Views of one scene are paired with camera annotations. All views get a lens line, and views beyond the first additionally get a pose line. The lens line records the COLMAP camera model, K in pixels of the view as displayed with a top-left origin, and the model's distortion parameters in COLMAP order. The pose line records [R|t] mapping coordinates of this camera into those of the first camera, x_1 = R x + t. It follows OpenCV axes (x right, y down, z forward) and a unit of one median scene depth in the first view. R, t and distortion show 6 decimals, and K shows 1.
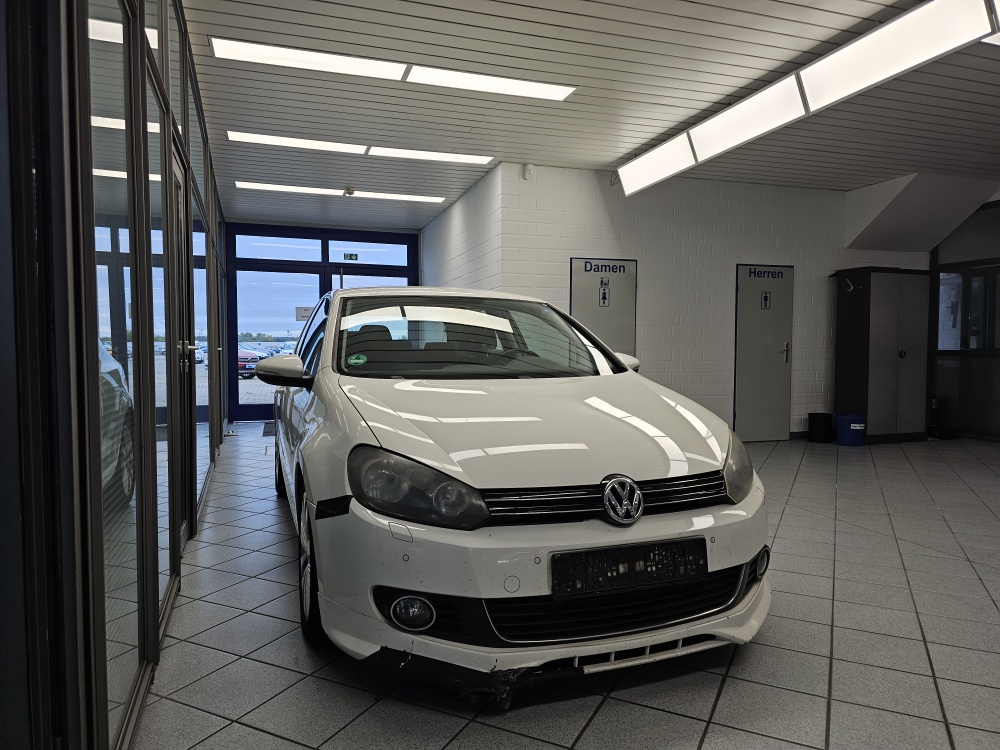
lens RADIAL K [[673.5, 0, 497.6], [0, 673.5, 381.7], [0, 0, 1]] dist [0.050051, -0.053532]
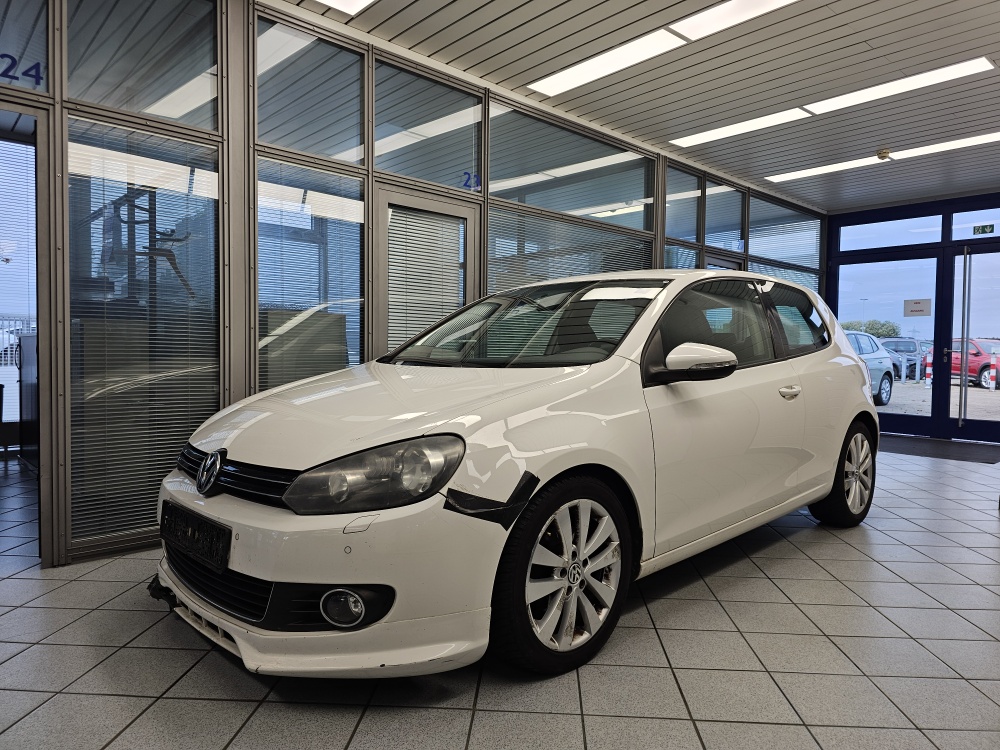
lens RADIAL K [[673.5, 0, 504.8], [0, 673.5, 376.9], [0, 0, 1]] dist [0.050051, -0.053532]
pose [[0.389245, 0.039054, -0.920306, 0.566031], [-0.054064, 0.998347, 0.019499, -0.009194], [0.919546, 0.042165, 0.390713, 0.419525]]
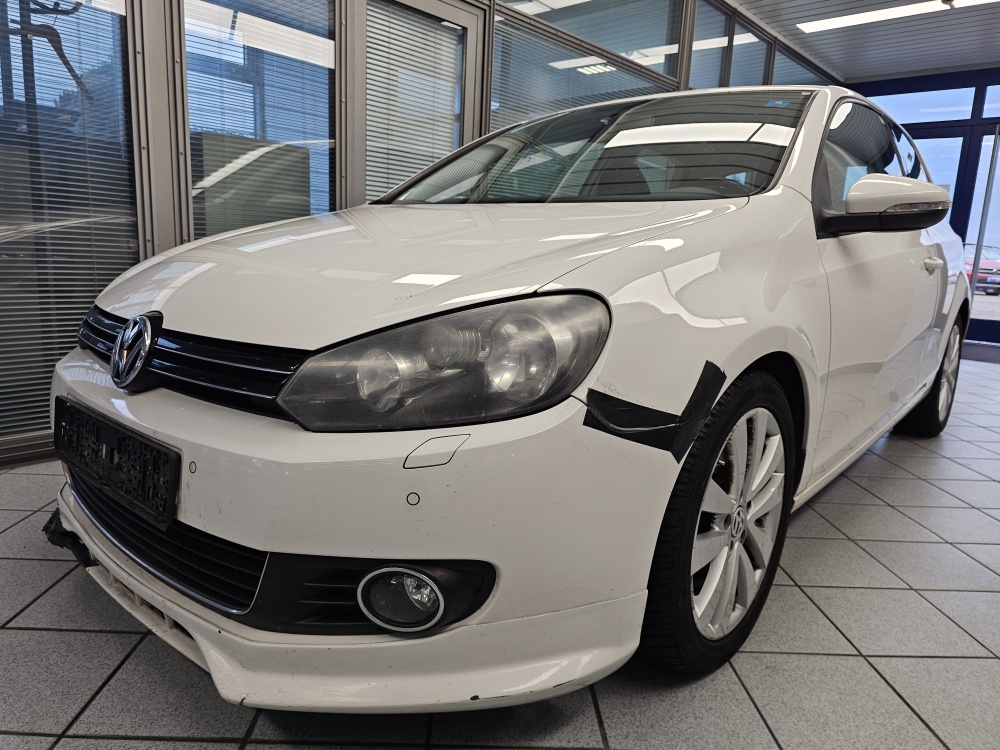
lens RADIAL K [[673.5, 0, 490.7], [0, 673.5, 384.4], [0, 0, 1]] dist [0.050051, -0.053532]
pose [[0.457130, 0.196129, -0.867505, 0.368073], [-0.084894, 0.980551, 0.176952, 0.028057], [0.885339, -0.007245, 0.464890, 0.418336]]
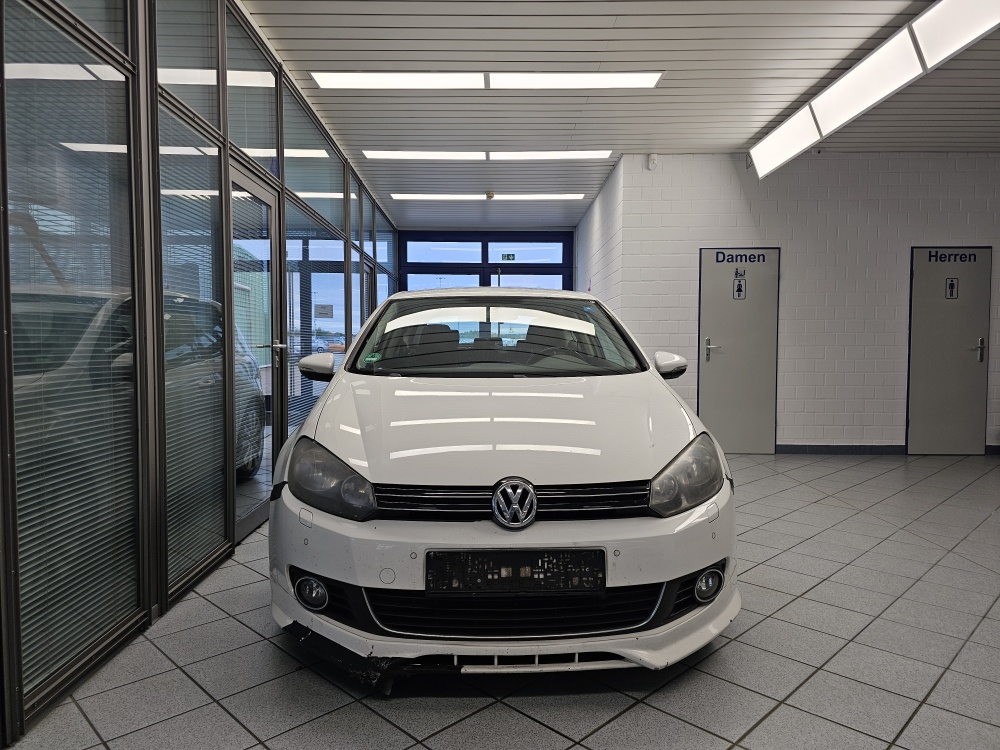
lens RADIAL K [[673.5, 0, 499.4], [0, 673.5, 374.3], [0, 0, 1]] dist [0.050051, -0.053532]
pose [[0.948467, 0.013779, -0.316576, 0.199635], [-0.014857, 0.999889, -0.000992, -0.005196], [0.316527, 0.005644, 0.948567, 0.023757]]
